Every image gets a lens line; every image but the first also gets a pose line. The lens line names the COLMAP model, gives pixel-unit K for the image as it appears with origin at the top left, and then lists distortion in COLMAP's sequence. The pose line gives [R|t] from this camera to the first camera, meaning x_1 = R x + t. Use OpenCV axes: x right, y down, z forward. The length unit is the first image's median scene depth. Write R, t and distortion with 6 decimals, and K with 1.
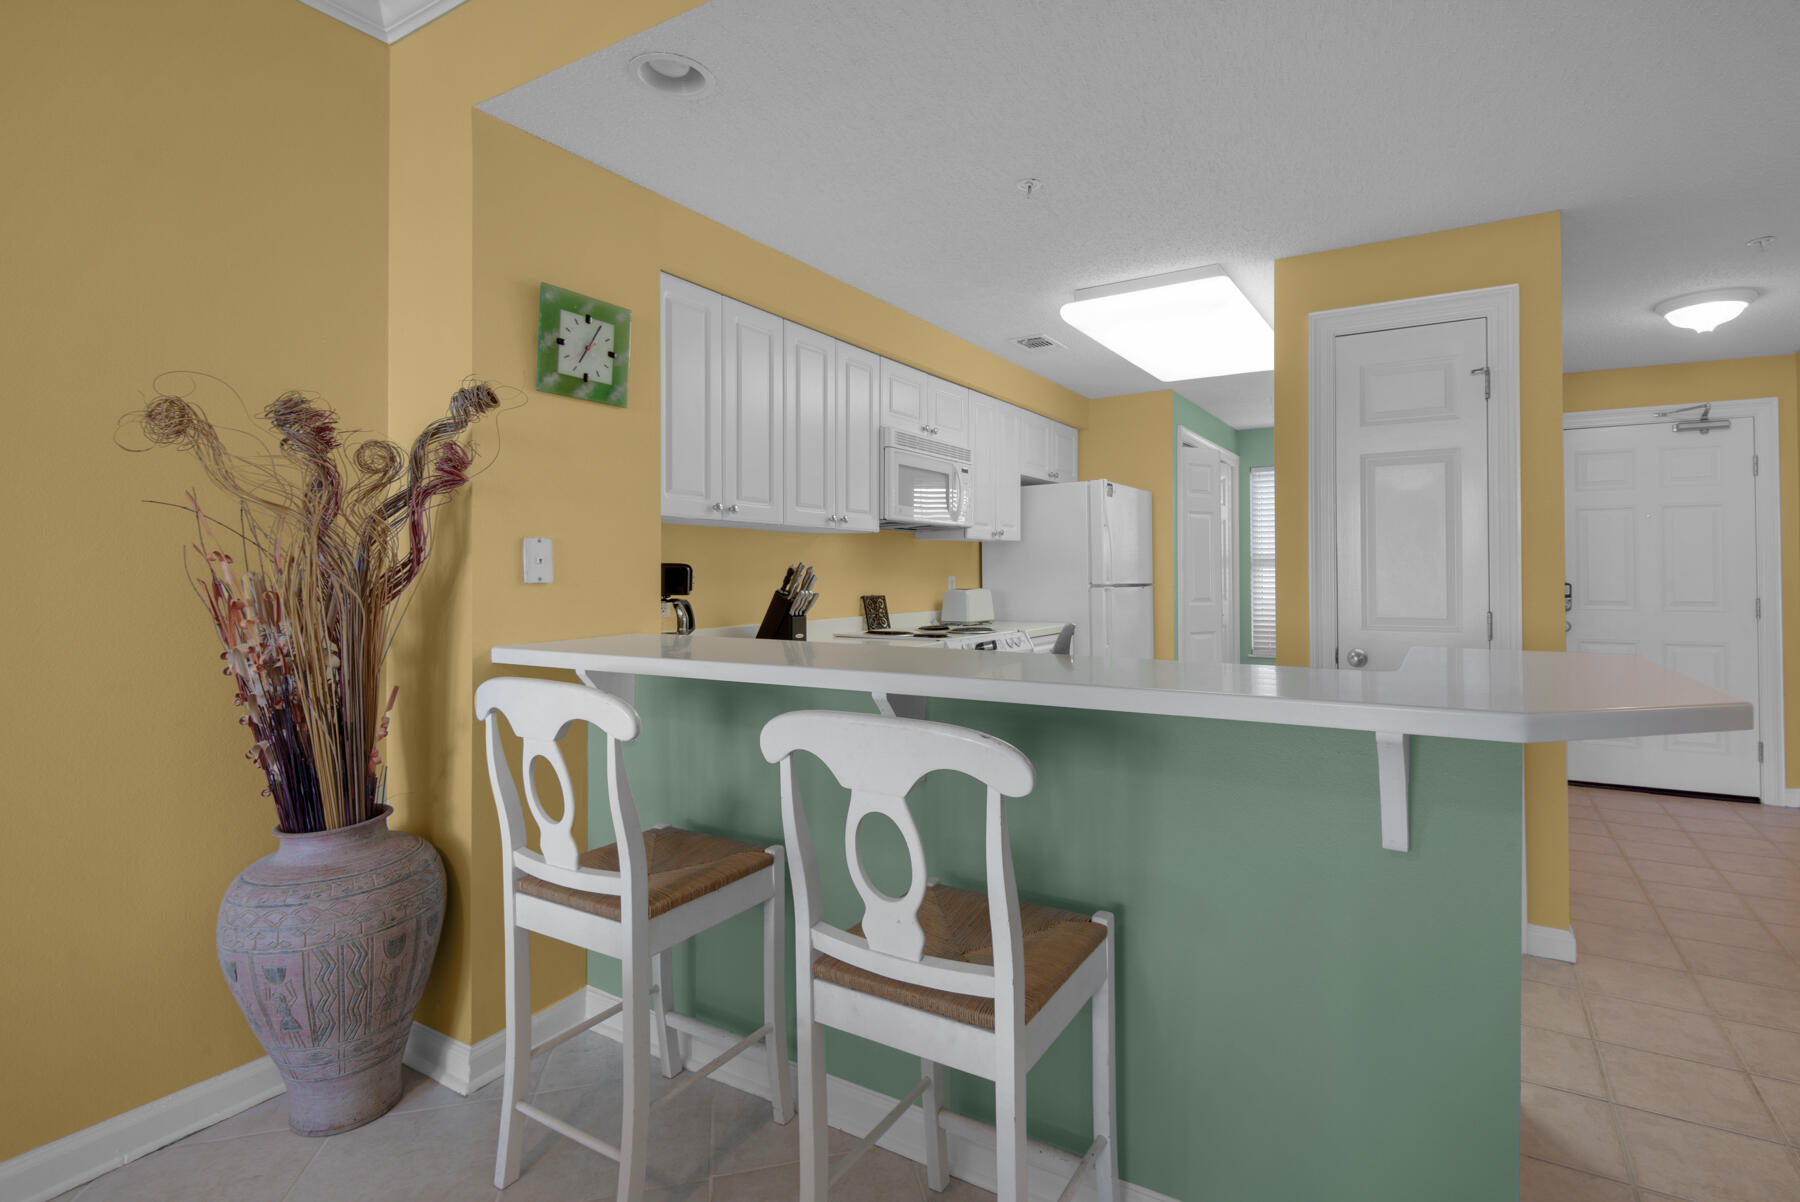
lens RADIAL K [[852.7, 0, 920.4], [0, 852.7, 573.6], [0, 0, 1]] dist [0.005180, 0.000058]
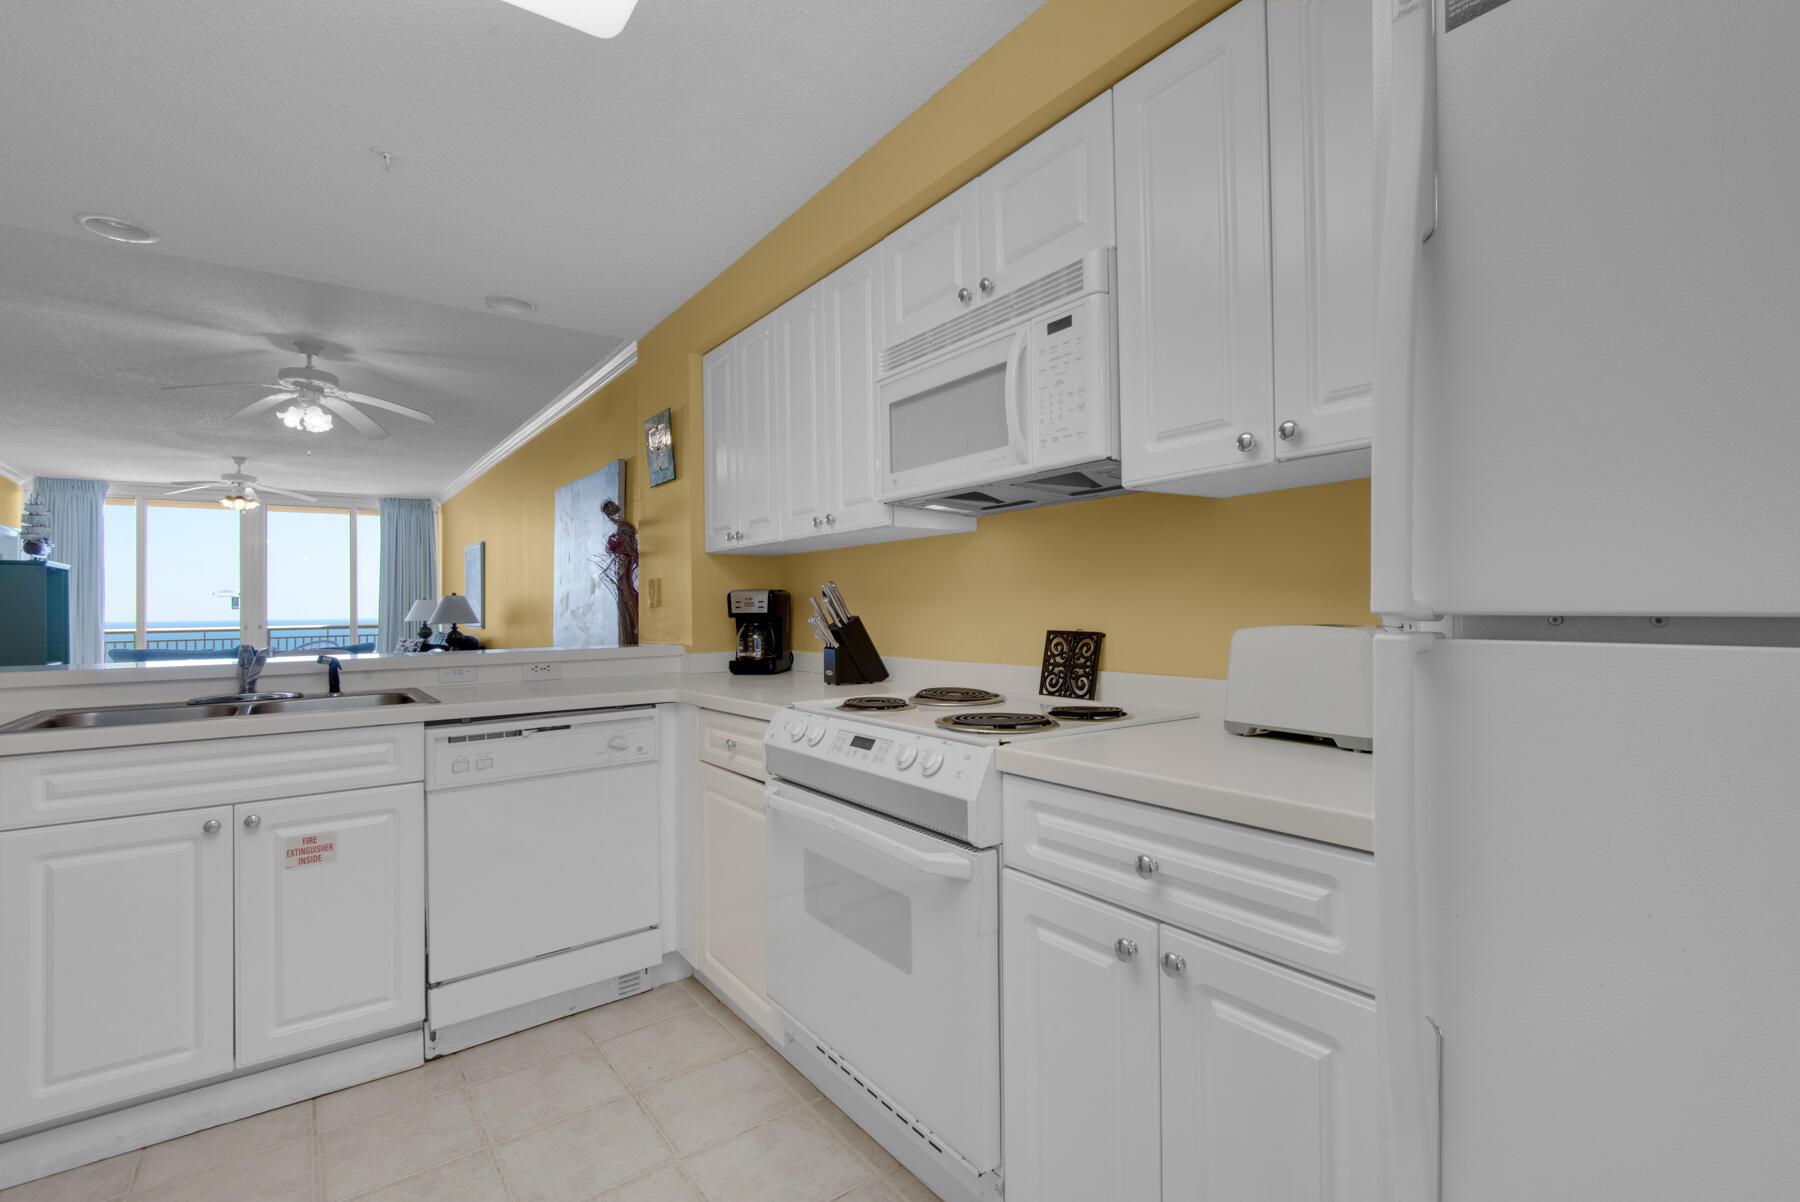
lens RADIAL K [[815.3, 0, 904.6], [0, 815.3, 598.5], [0, 0, 1]] dist [0.024491, -0.013056]
pose [[-0.368661, -0.003802, -0.929556, 0.670037], [0.014751, 0.999842, -0.009939, 0.015268], [0.929447, -0.017376, -0.368546, 1.653628]]
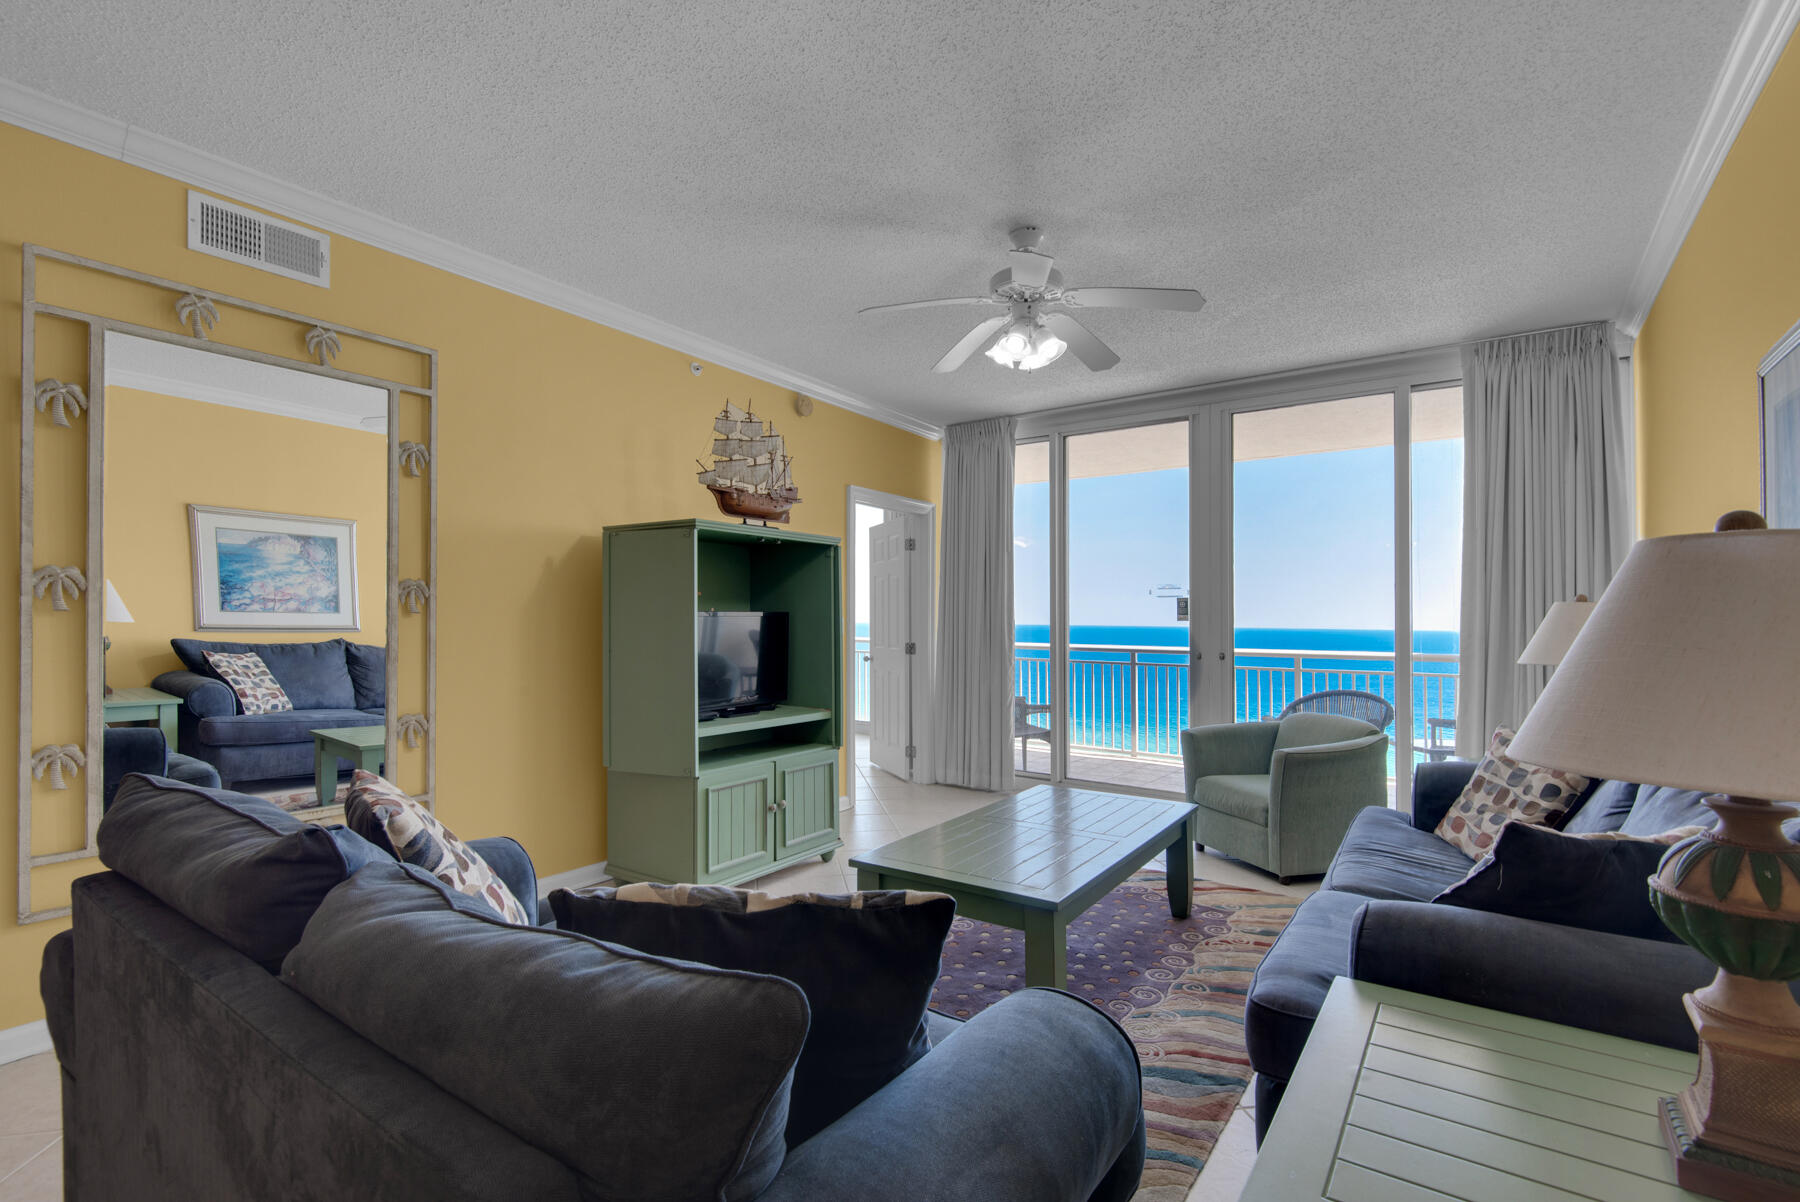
lens RADIAL K [[815.3, 0, 904.2], [0, 815.3, 609.8], [0, 0, 1]] dist [0.024491, -0.013056]
pose [[-0.998185, -0.007803, 0.059717, -1.109417], [-0.008520, 0.999894, -0.011773, -0.013489], [-0.059619, -0.012260, -0.998146, -0.518493]]
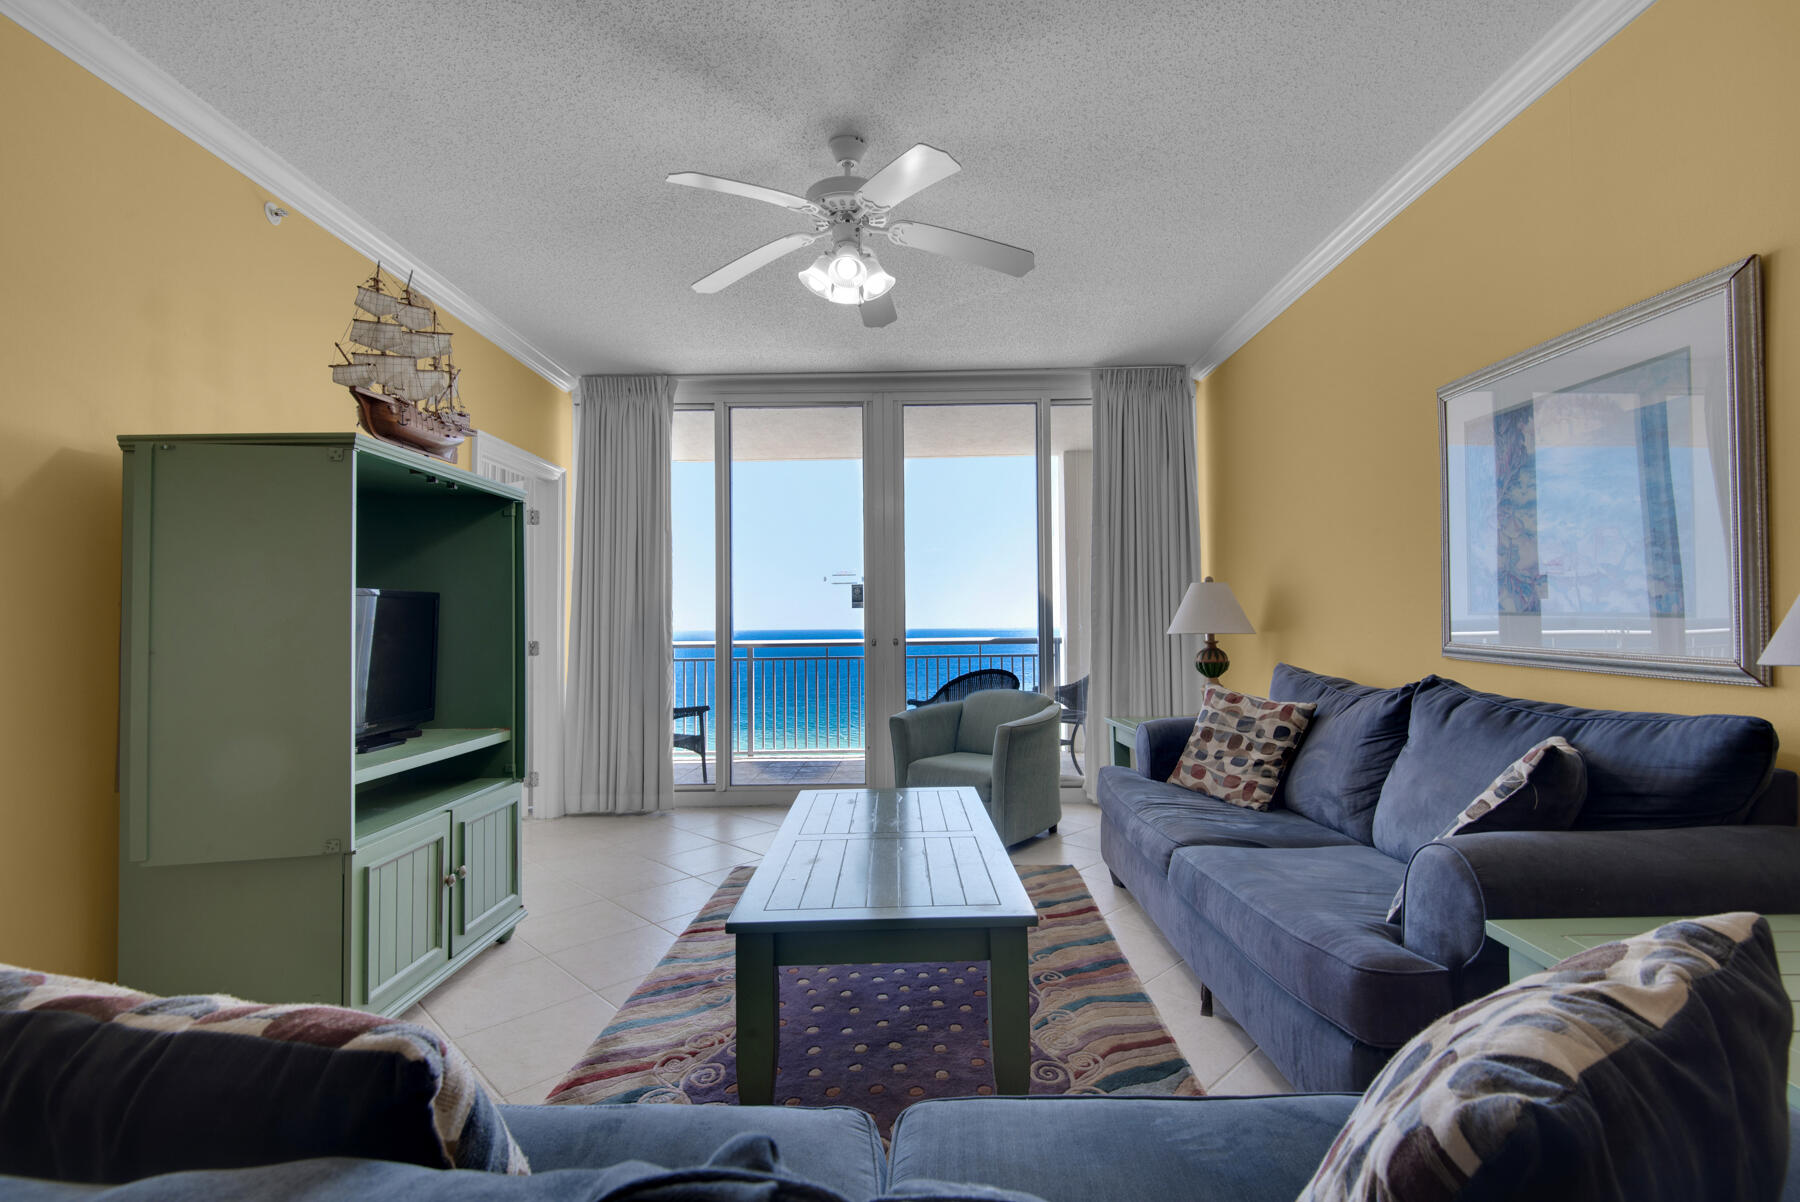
lens RADIAL K [[815.3, 0, 902.2], [0, 815.3, 588.1], [0, 0, 1]] dist [0.024491, -0.013056]
pose [[-0.855141, -0.013409, -0.518221, -0.757052], [0.011245, 0.998950, -0.044403, 0.023768], [0.518273, -0.043798, -0.854093, -0.810325]]
